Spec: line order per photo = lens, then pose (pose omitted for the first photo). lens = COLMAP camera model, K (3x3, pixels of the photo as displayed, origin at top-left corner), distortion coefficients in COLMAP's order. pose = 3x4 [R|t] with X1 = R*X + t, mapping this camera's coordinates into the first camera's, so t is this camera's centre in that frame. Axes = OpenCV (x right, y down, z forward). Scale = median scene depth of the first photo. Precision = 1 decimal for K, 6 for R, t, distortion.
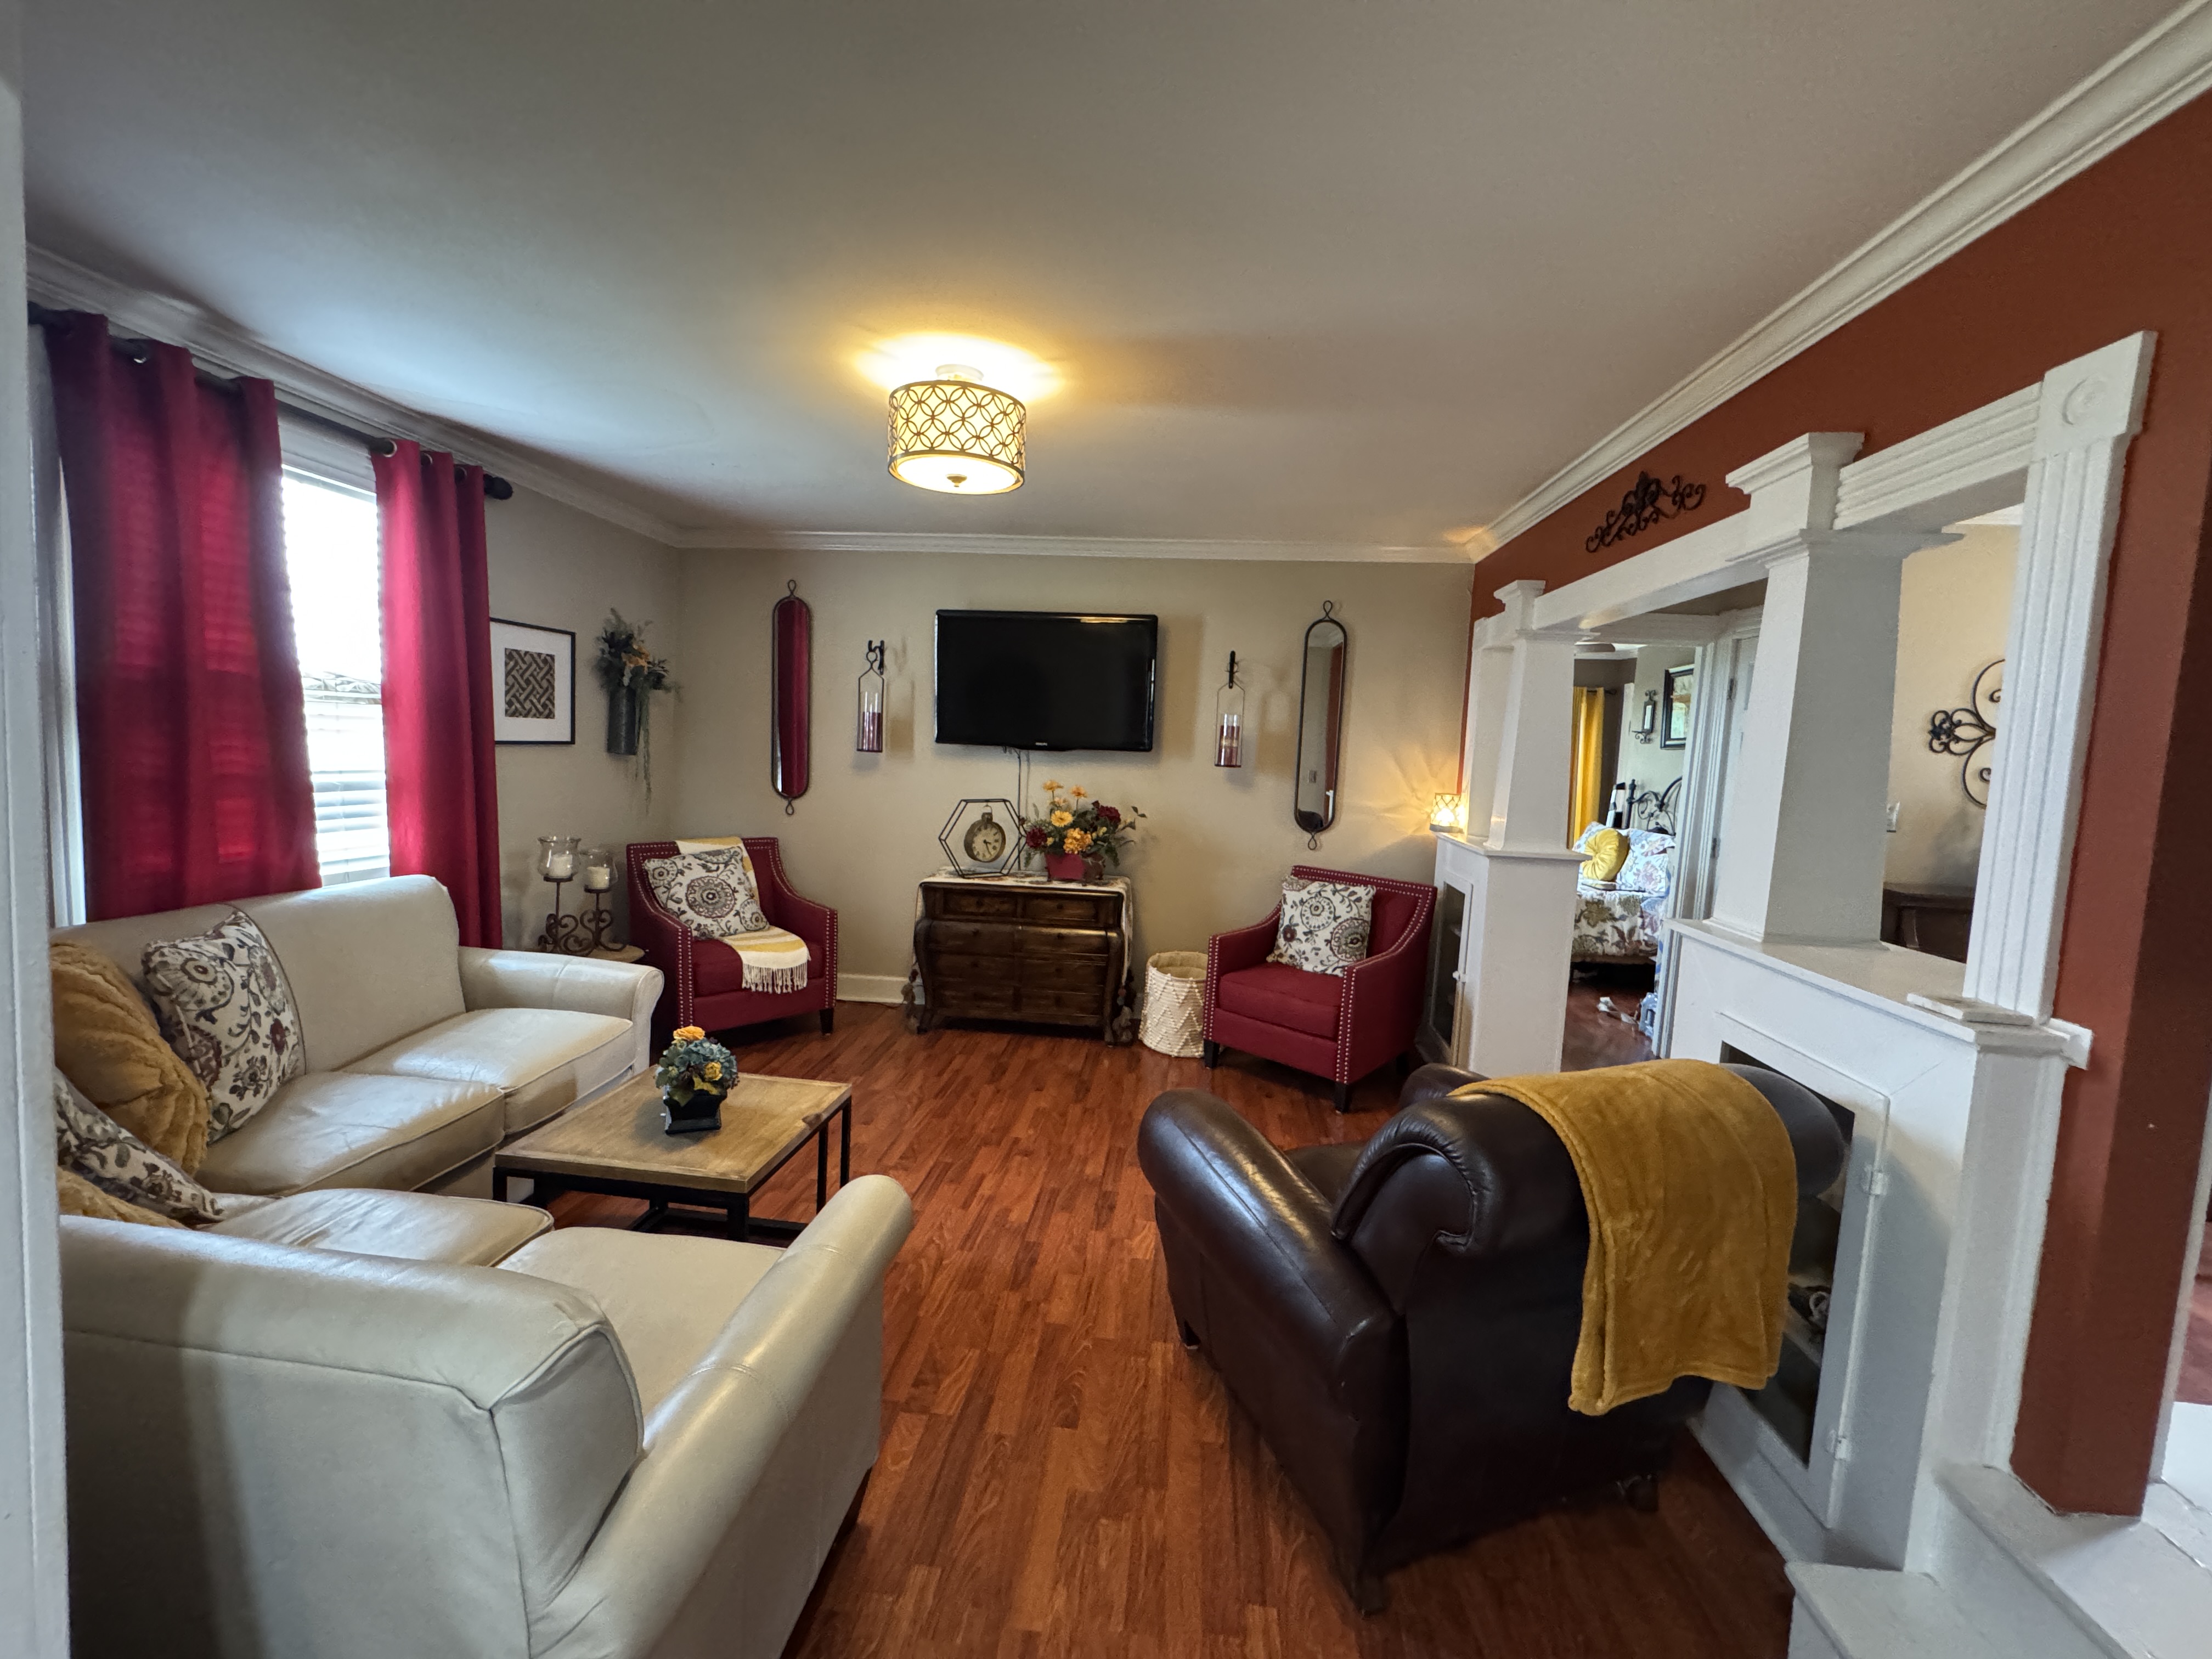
lens RADIAL K [[883.2, 0, 1106.8], [0, 883.2, 818.8], [0, 0, 1]] dist [-0.002528, 0.000204]
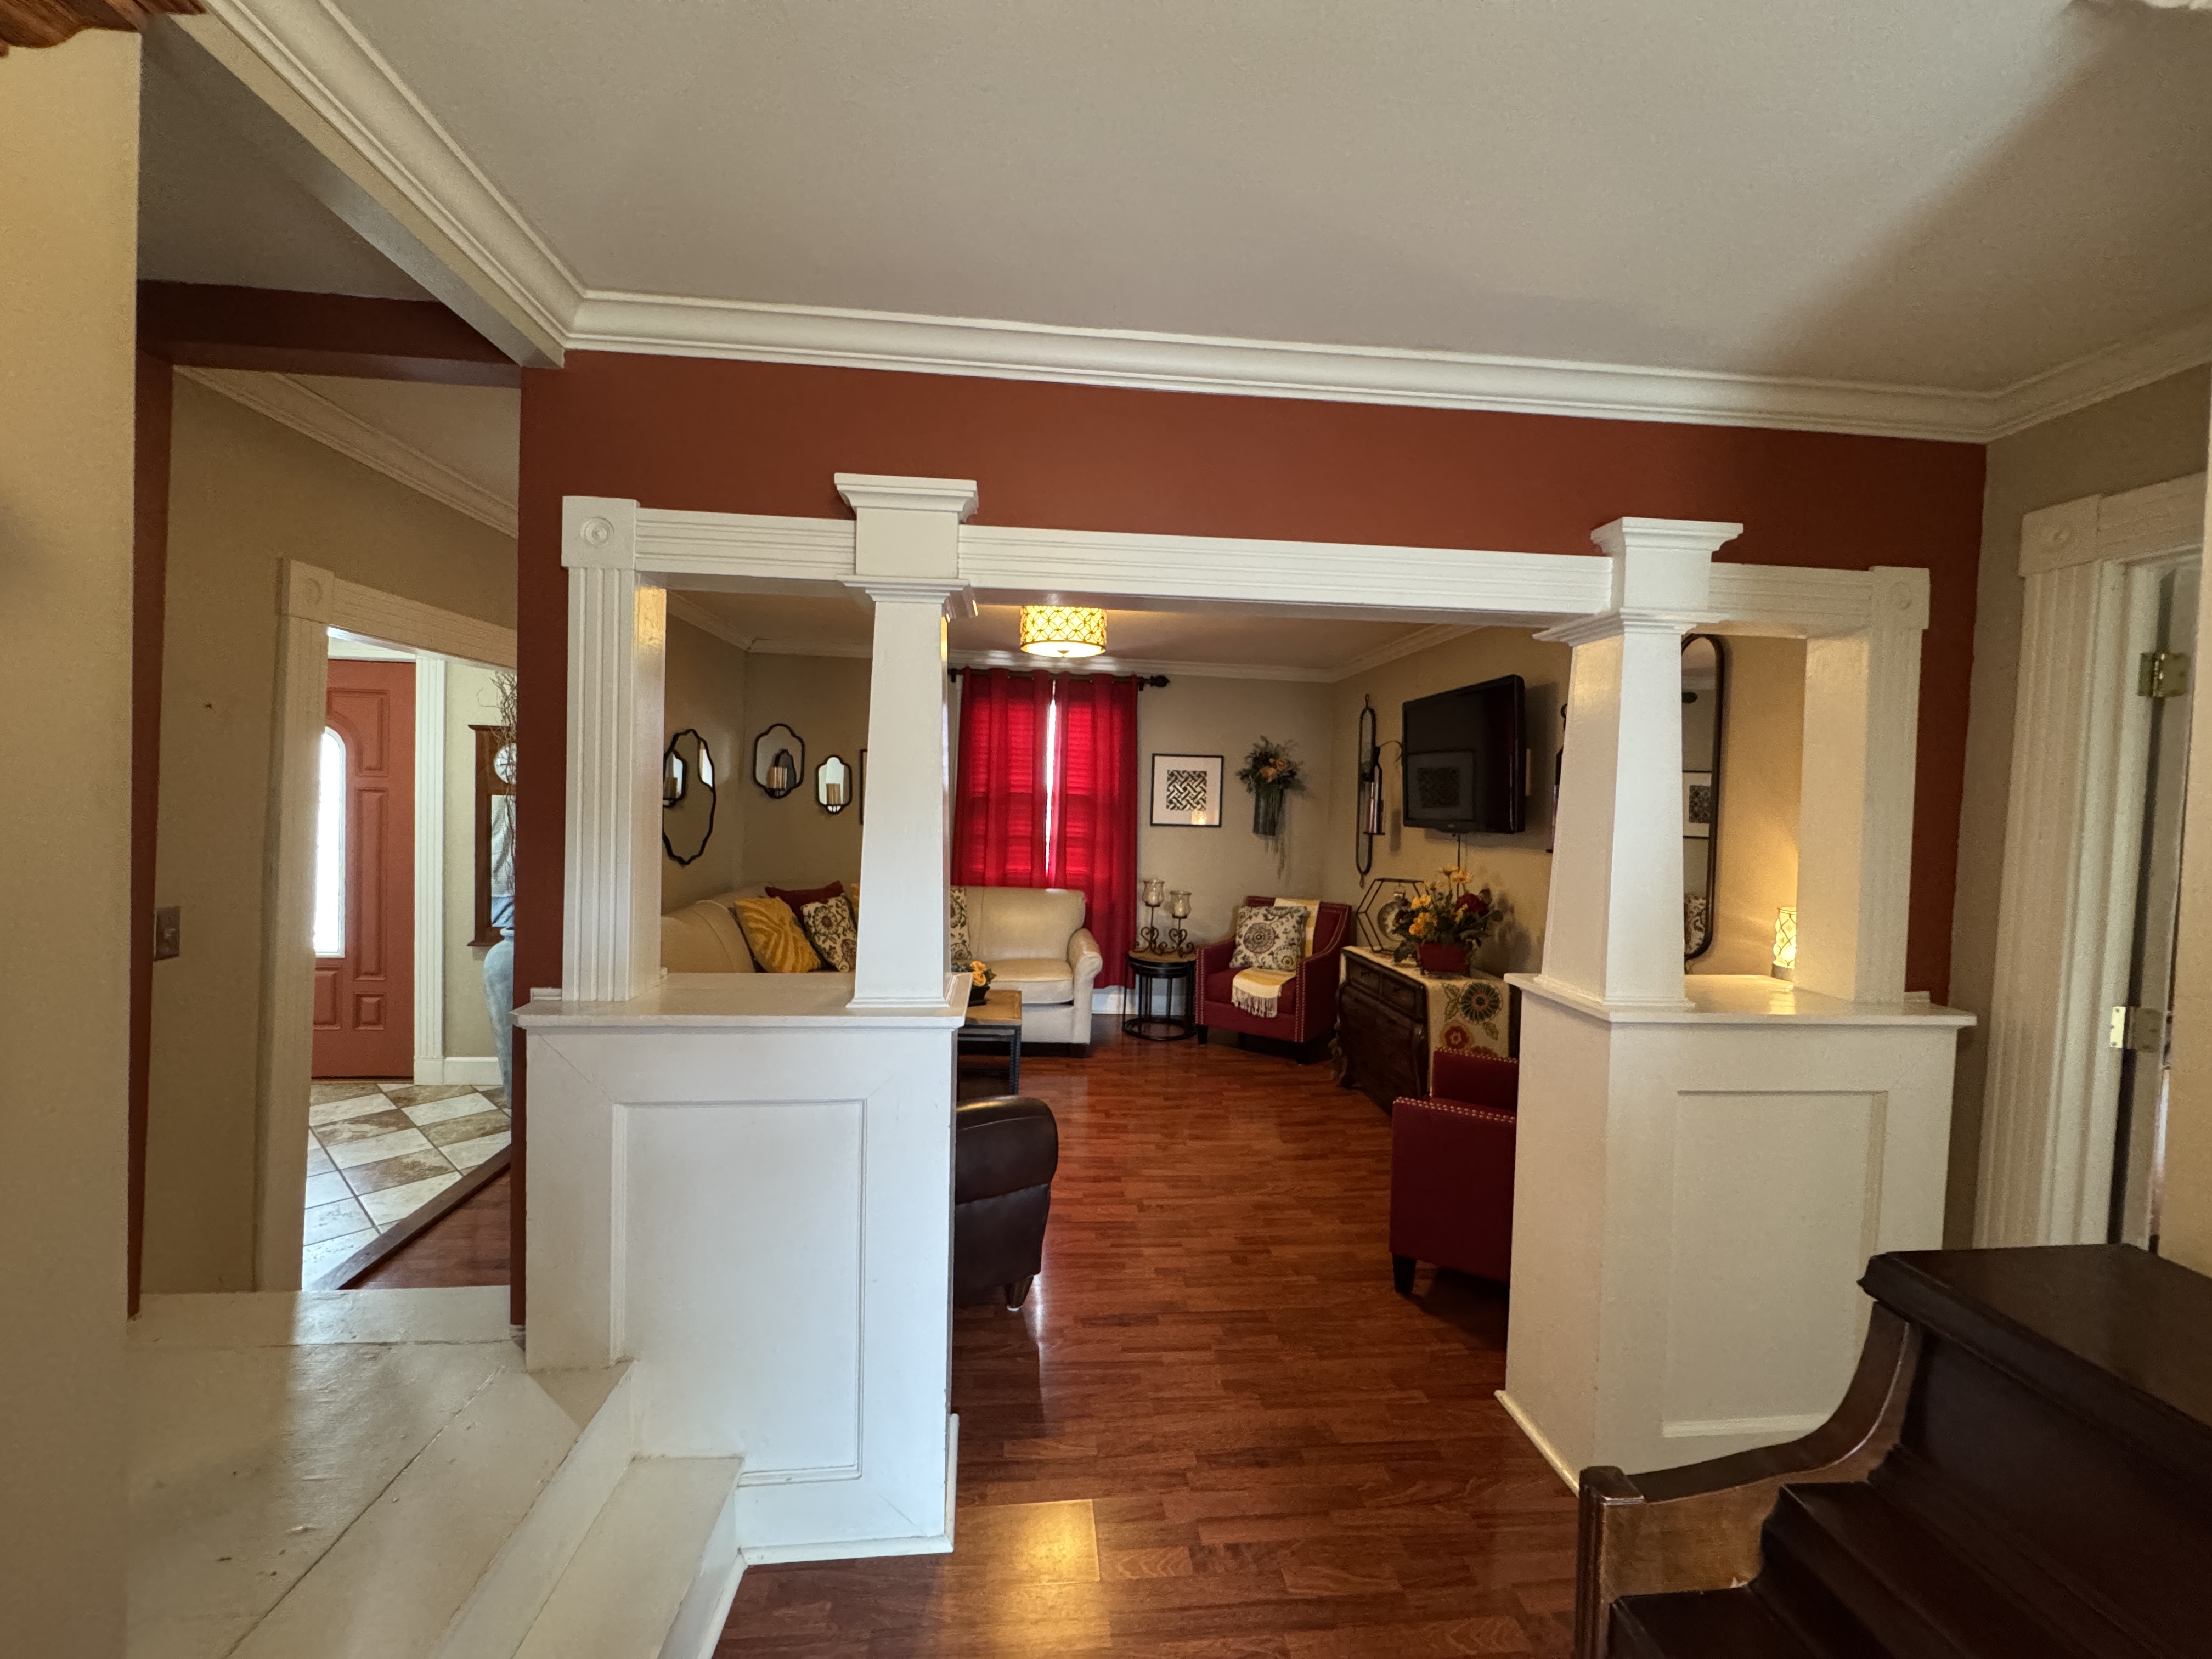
lens RADIAL K [[883.2, 0, 1099.1], [0, 883.2, 832.2], [0, 0, 1]] dist [-0.002528, 0.000204]
pose [[0.194052, -0.001673, -0.980990, 0.897455], [-0.099645, 0.994793, -0.021407, -0.021672], [0.975917, 0.101904, 0.192875, 0.507292]]
